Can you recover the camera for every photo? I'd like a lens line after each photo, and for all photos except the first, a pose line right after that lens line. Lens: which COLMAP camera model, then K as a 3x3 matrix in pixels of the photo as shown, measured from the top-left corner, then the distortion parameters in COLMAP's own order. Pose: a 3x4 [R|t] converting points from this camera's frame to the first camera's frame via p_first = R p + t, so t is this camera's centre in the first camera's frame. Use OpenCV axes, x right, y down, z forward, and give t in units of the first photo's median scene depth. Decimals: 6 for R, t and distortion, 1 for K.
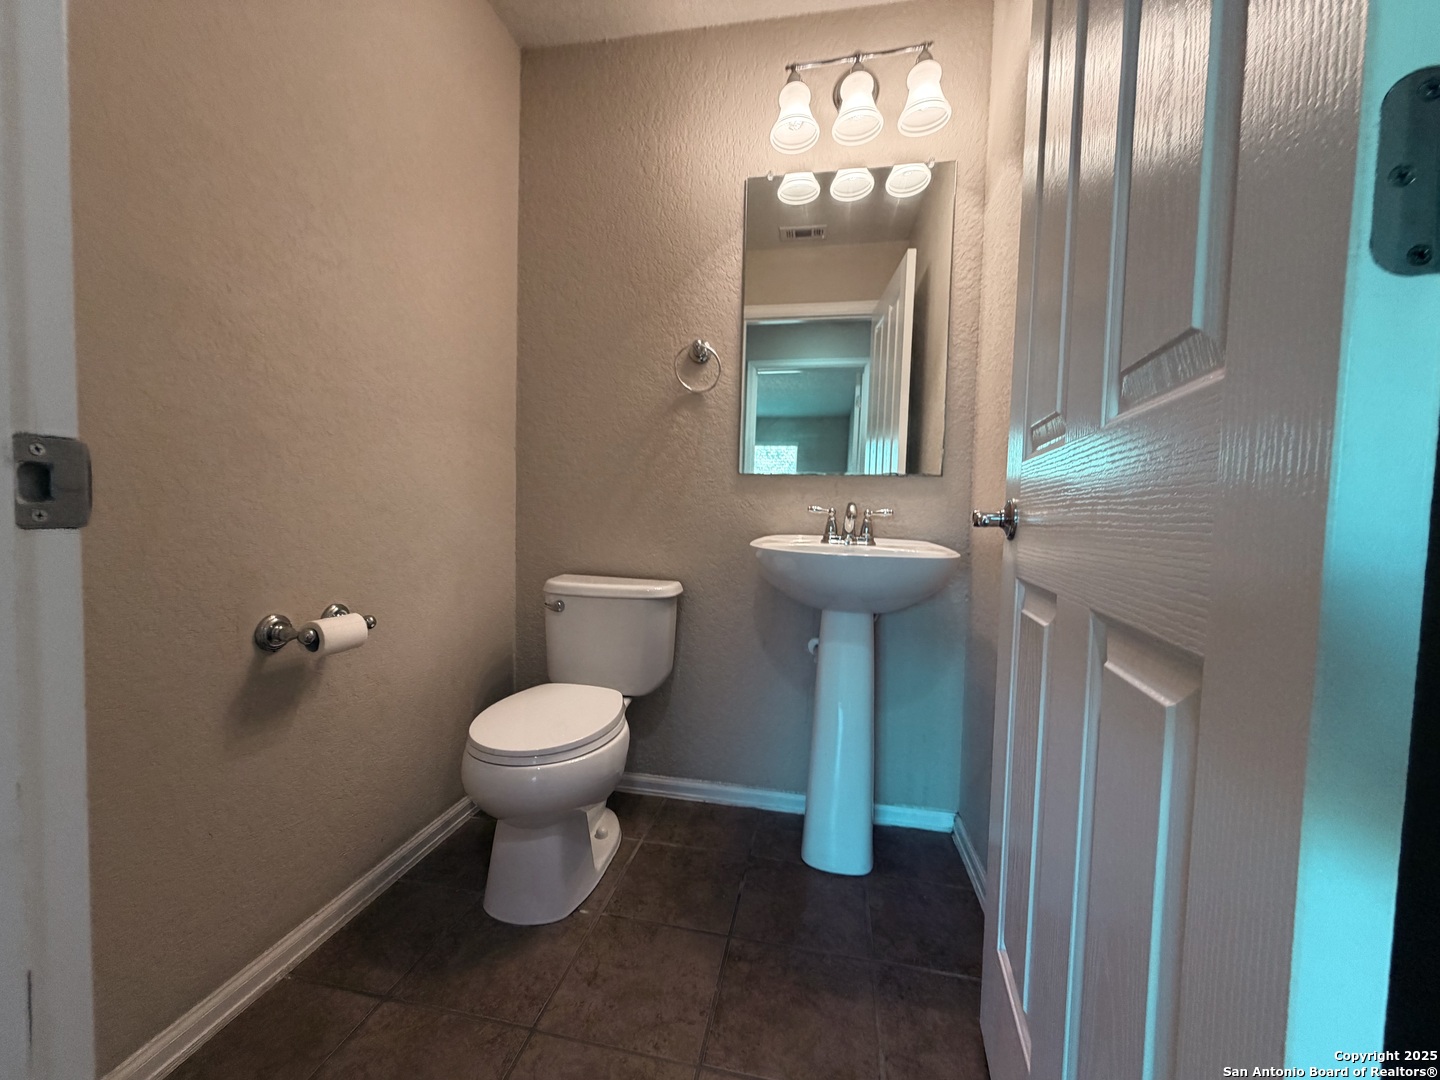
lens RADIAL K [[570.1, 0, 715.7], [0, 570.1, 537.7], [0, 0, 1]] dist [0.001442, 0.000097]
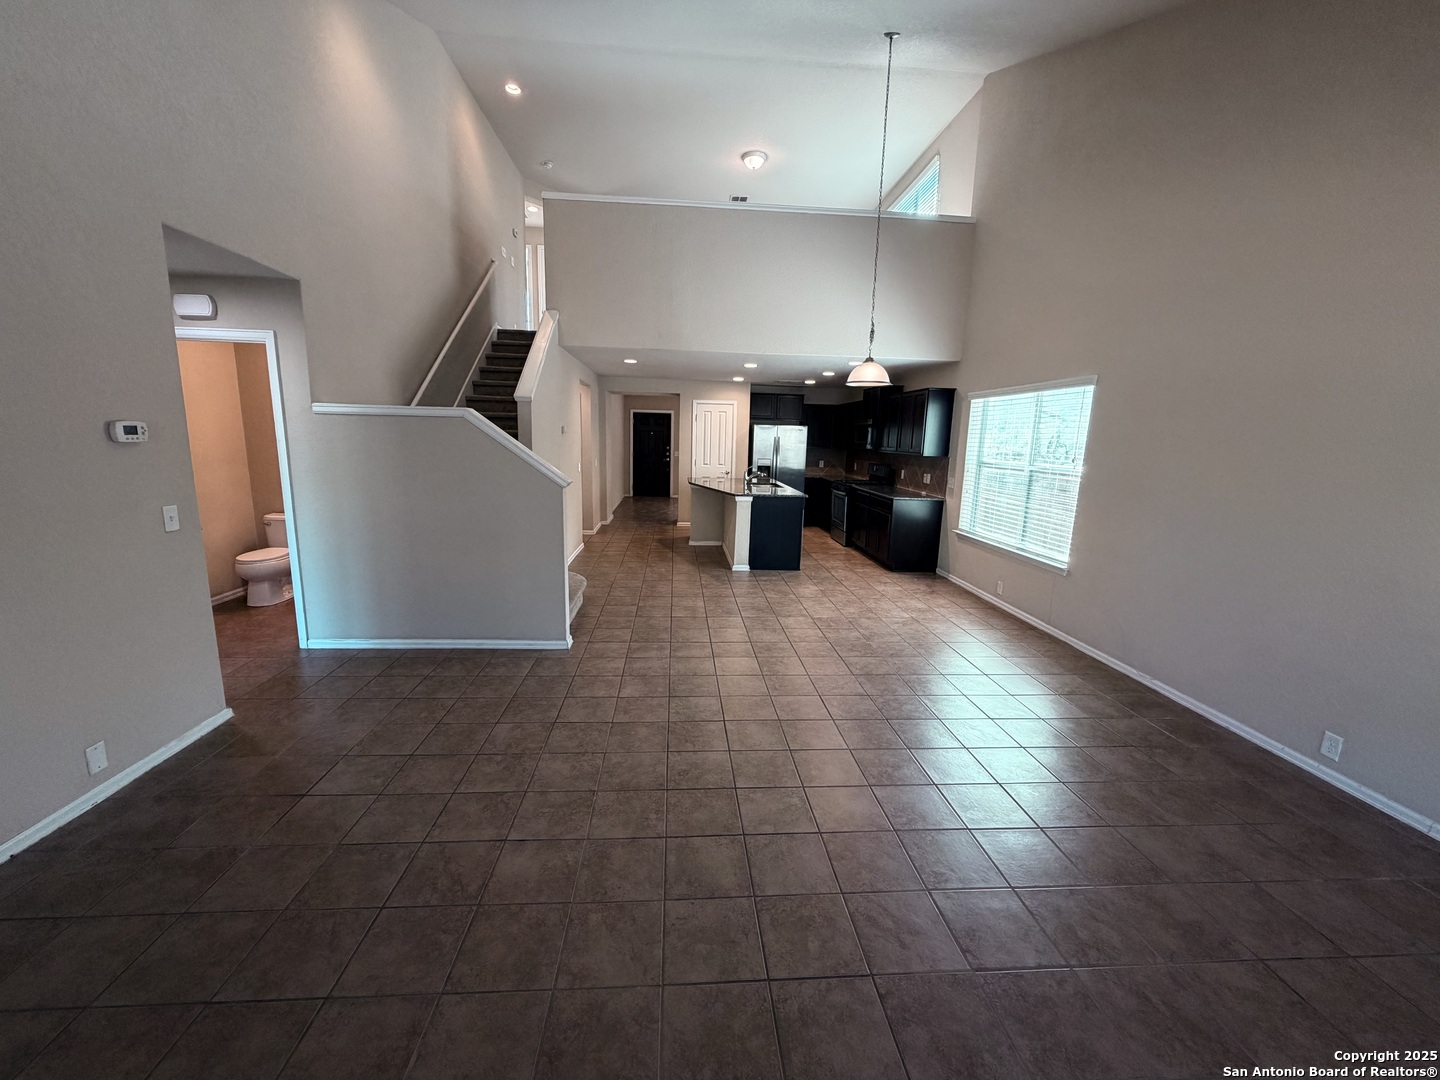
lens RADIAL K [[570.1, 0, 715.7], [0, 570.1, 537.7], [0, 0, 1]] dist [0.001442, 0.000097]
pose [[0.966560, -0.053673, 0.250762, 1.245537], [0.016556, 0.988872, 0.147842, -0.213326], [-0.255907, -0.138747, 0.956693, -2.496239]]
